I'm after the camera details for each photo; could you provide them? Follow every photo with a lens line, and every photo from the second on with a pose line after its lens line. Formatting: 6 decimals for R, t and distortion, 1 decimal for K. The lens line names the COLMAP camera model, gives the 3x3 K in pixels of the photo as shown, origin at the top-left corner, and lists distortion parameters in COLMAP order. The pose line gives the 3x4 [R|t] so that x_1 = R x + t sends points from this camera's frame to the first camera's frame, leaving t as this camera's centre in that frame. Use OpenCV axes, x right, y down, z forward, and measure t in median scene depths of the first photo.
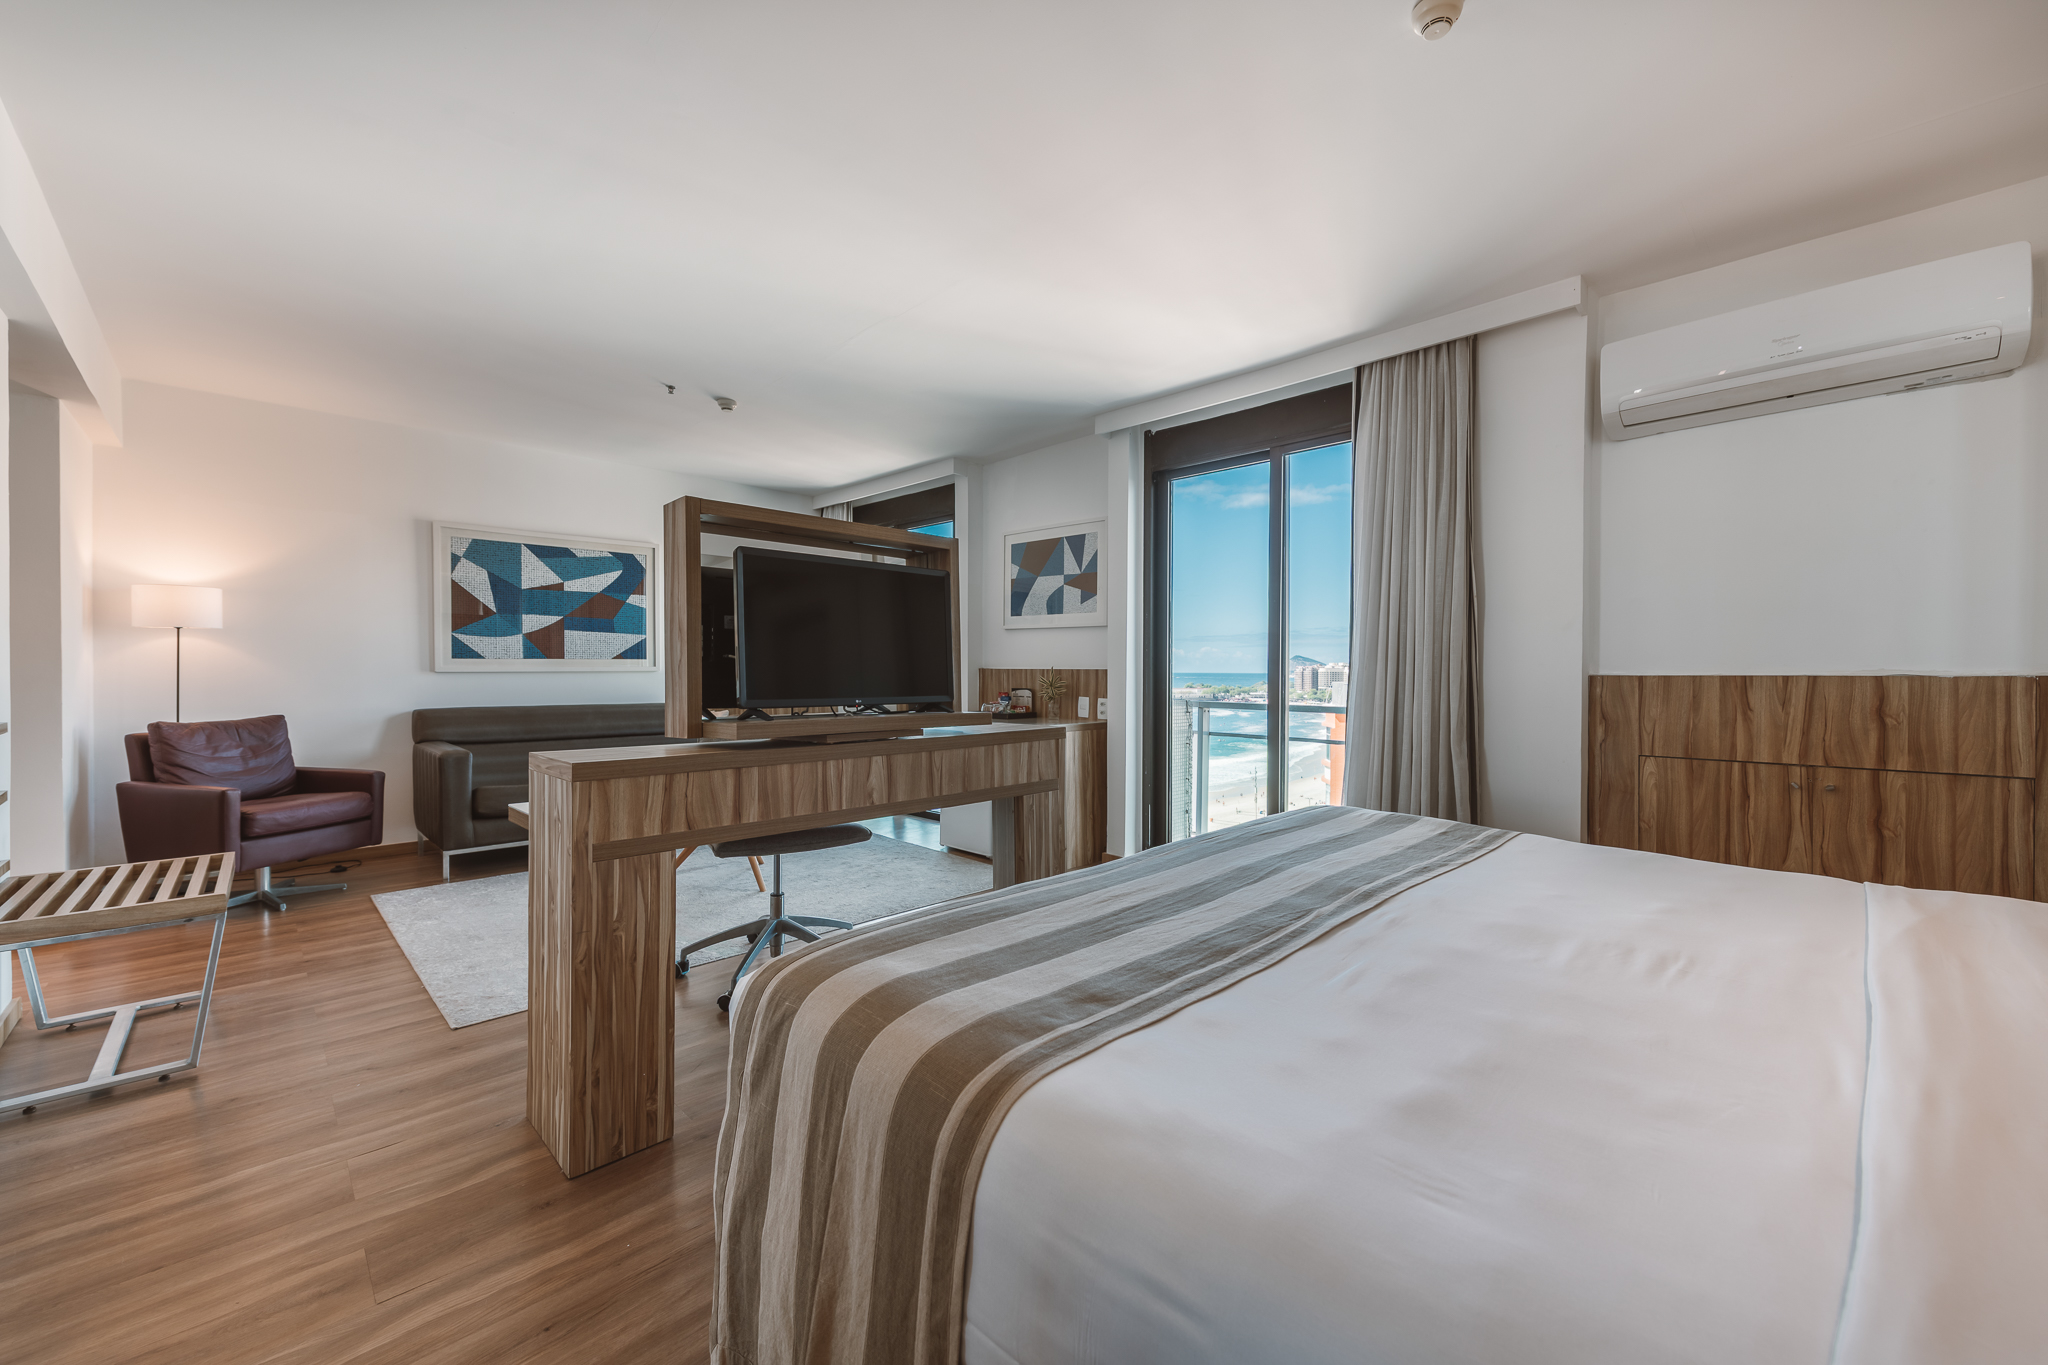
lens RADIAL K [[777.2, 0, 1024.0], [0, 777.2, 682.5], [0, 0, 1]] dist [0.000395, 0.000023]
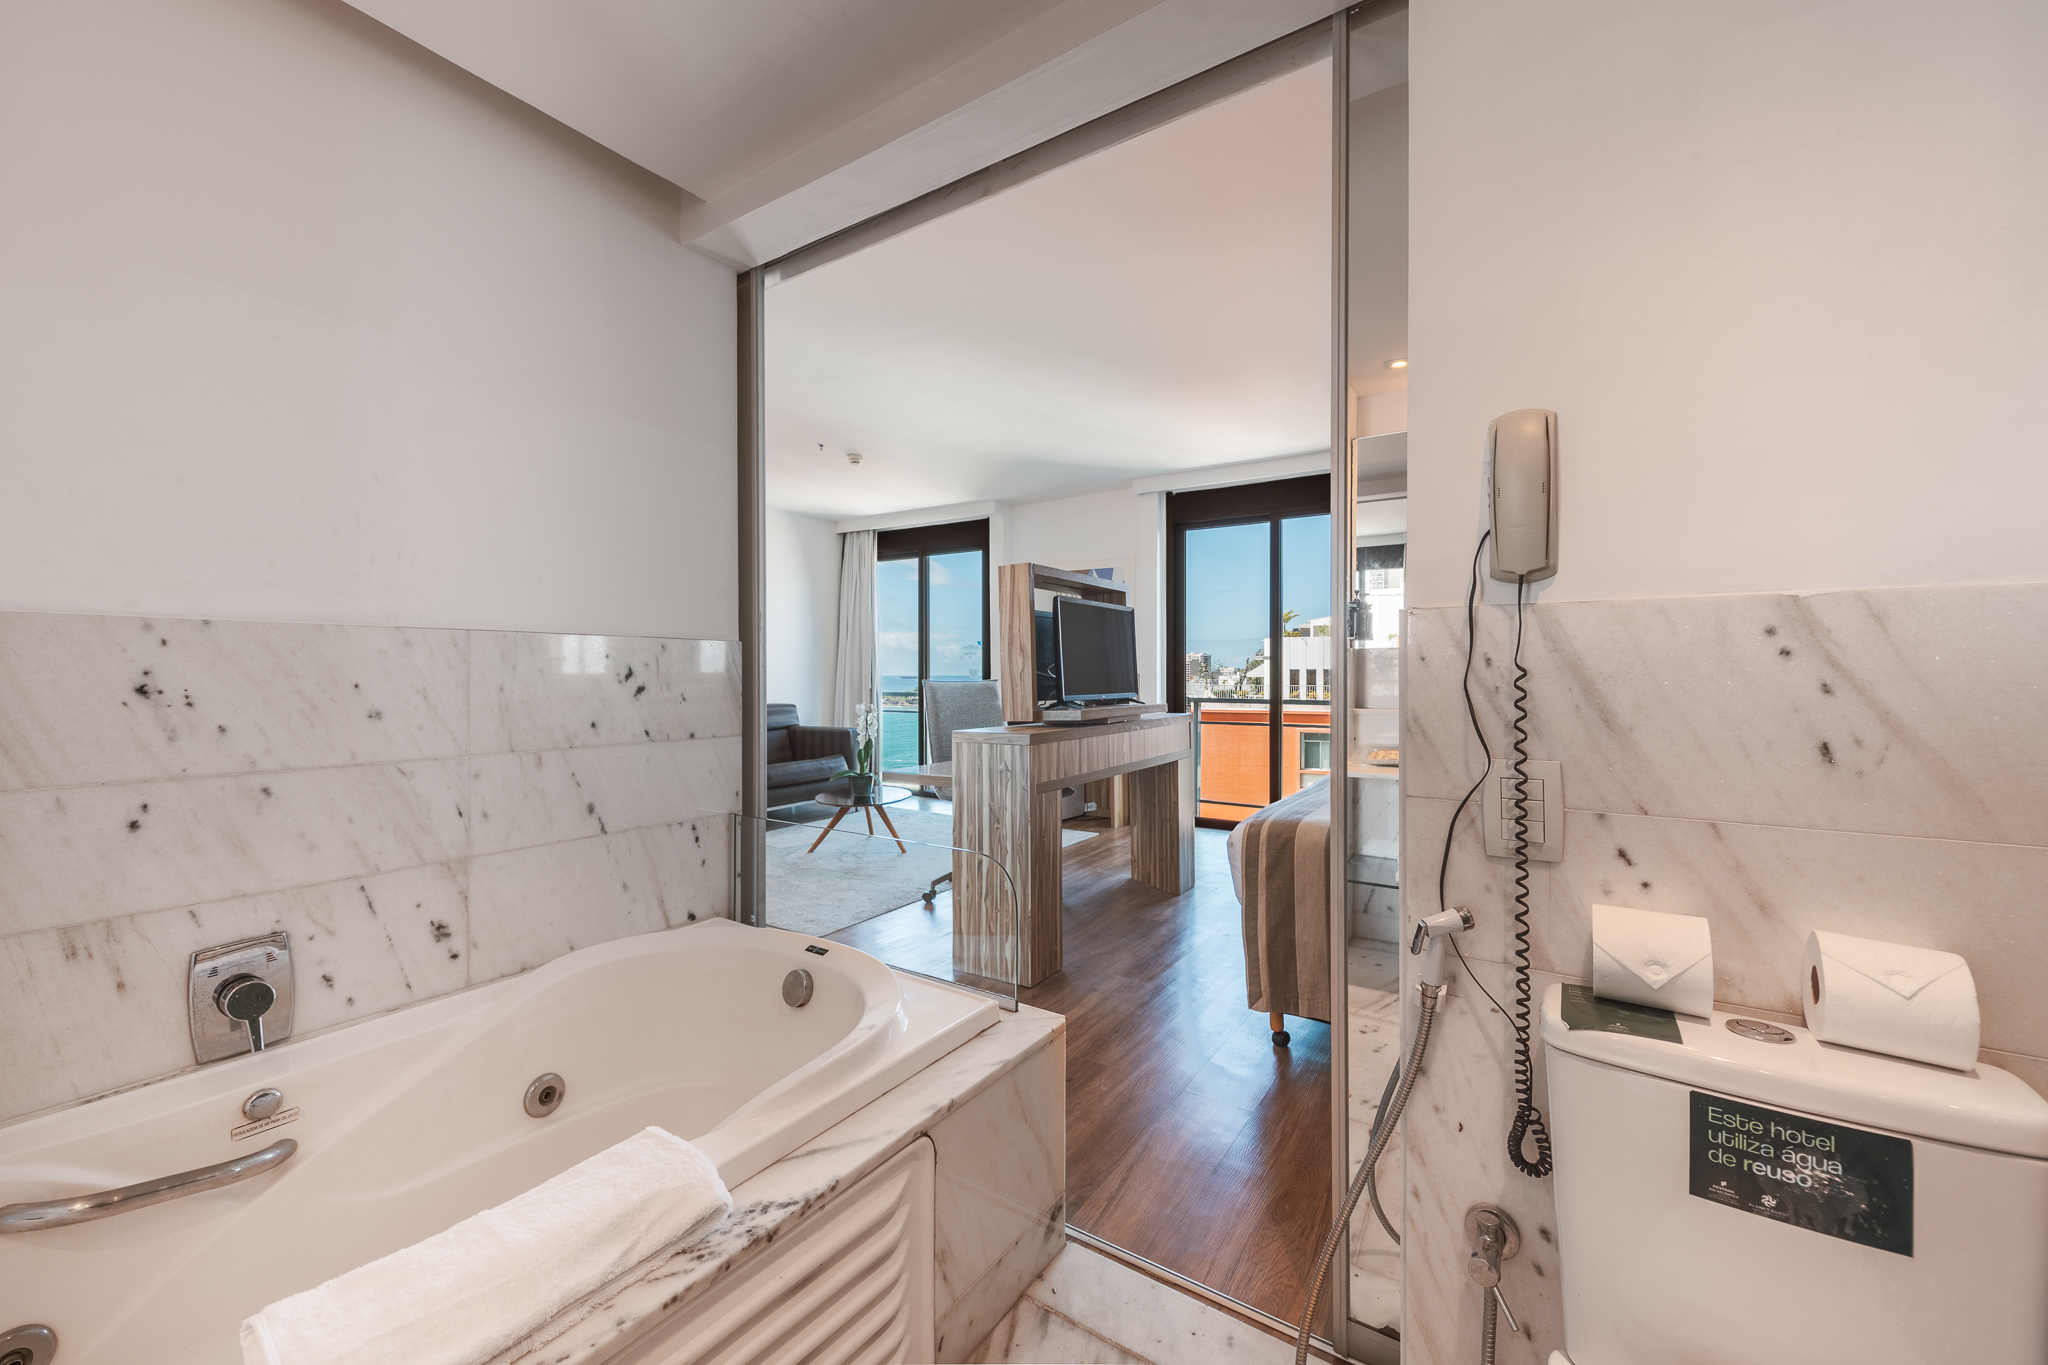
lens RADIAL K [[808.3, 0, 1024.0], [0, 808.3, 682.5], [0, 0, 1]] dist [0.000148, 0.000026]
pose [[0.975461, -0.007752, 0.220034, -0.331093], [0.009279, 0.999940, -0.005905, 0.000941], [-0.219975, 0.007802, 0.975474, -0.229575]]
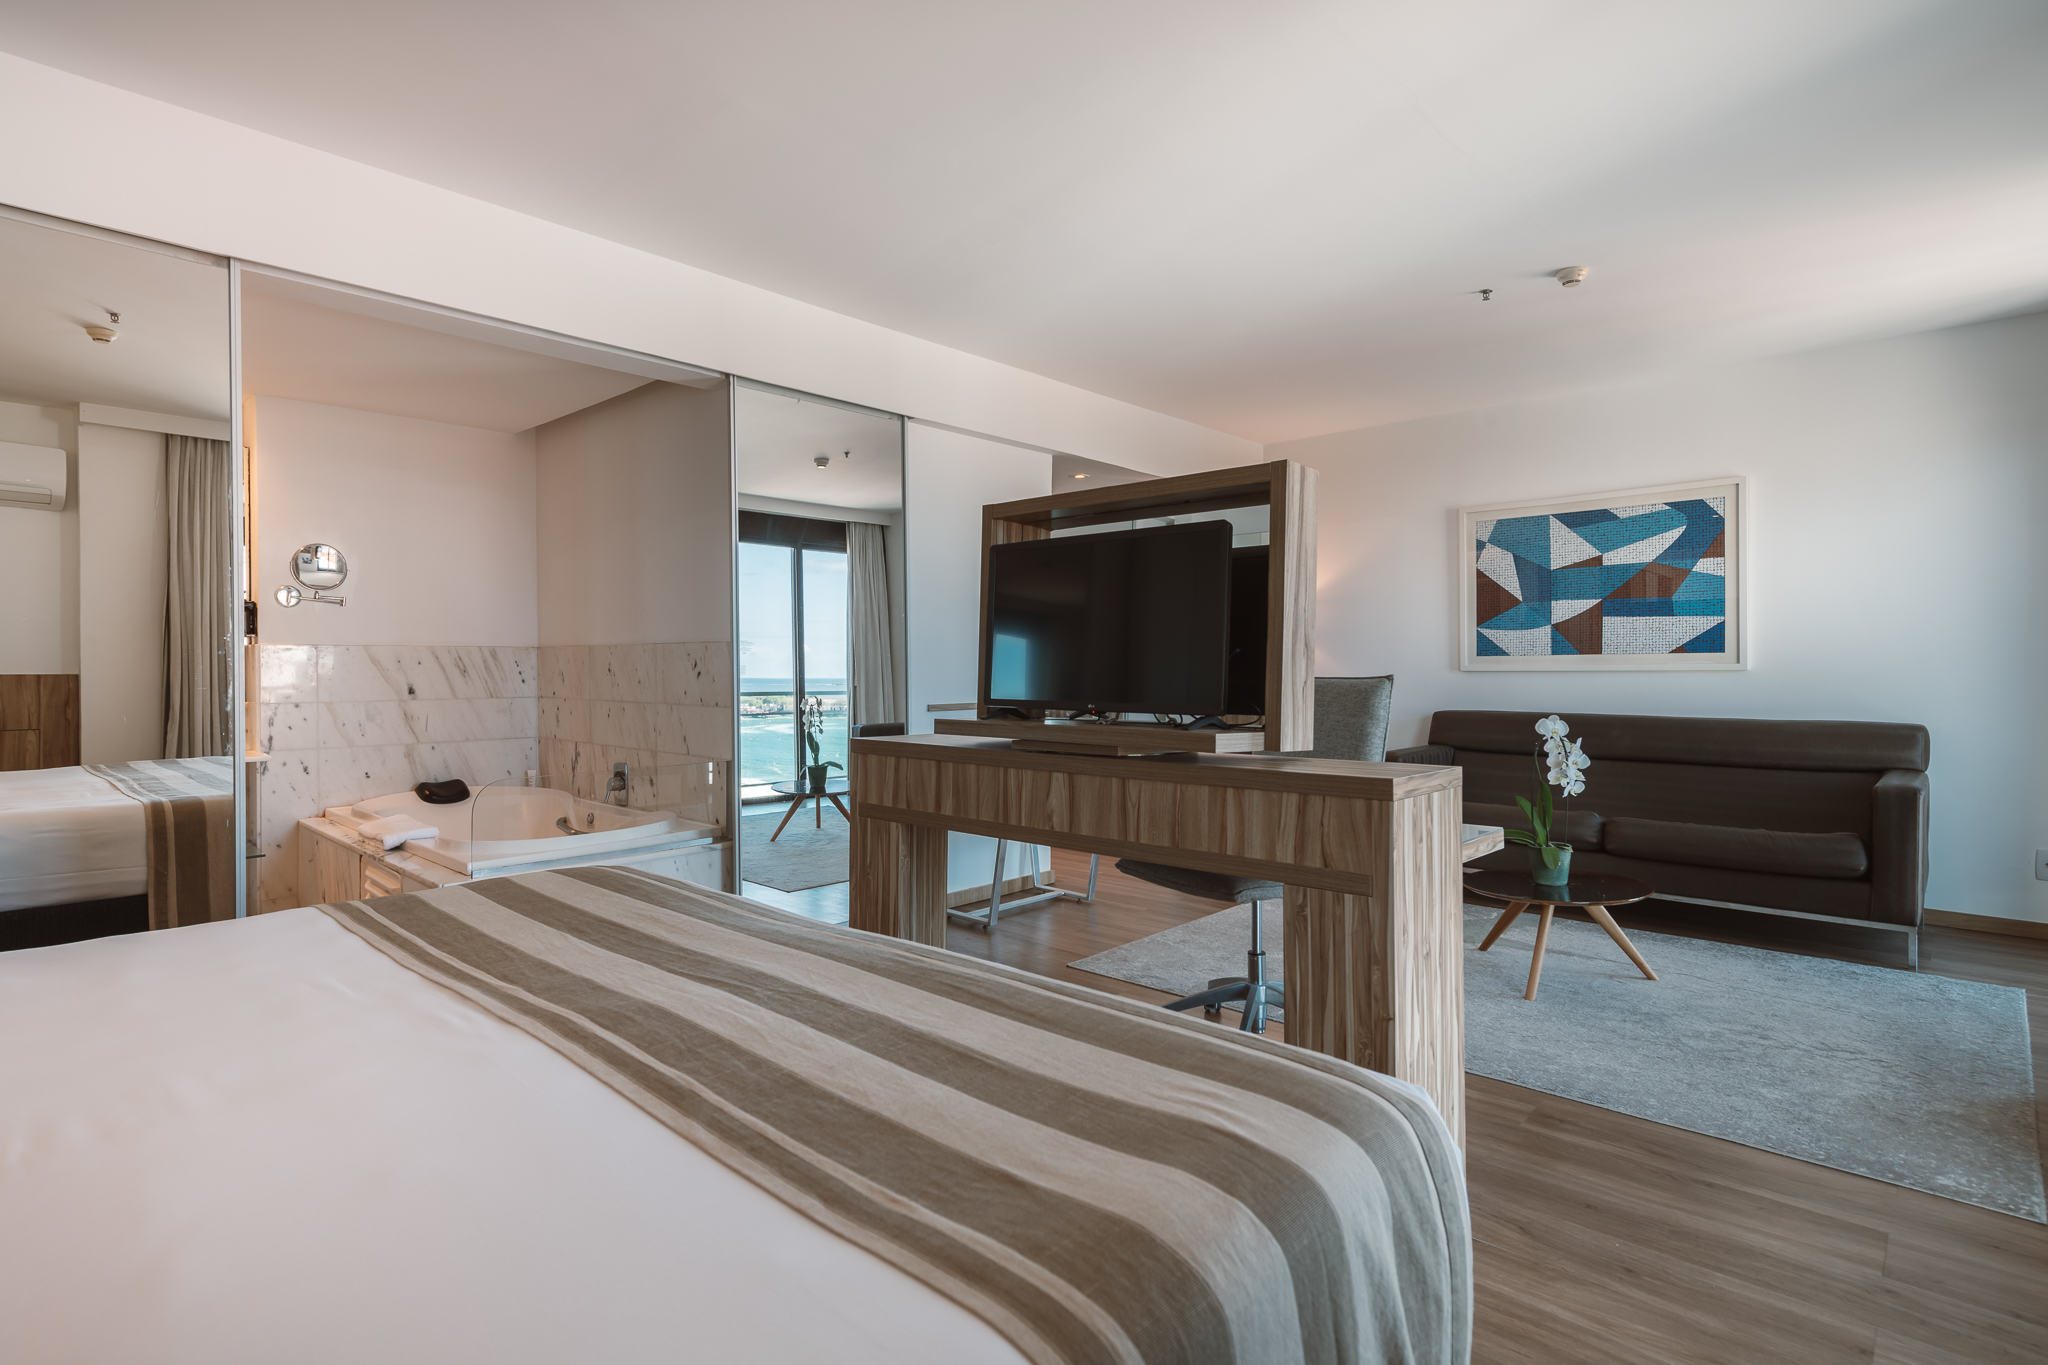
lens RADIAL K [[993.3, 0, 1024.0], [0, 993.3, 682.5], [0, 0, 1]] dist [0.001748, 0.000108]
pose [[0.055972, 0.012665, -0.998352, 0.390249], [-0.015224, 0.999814, 0.011830, -0.005775], [0.998316, 0.014537, 0.056155, 0.409655]]
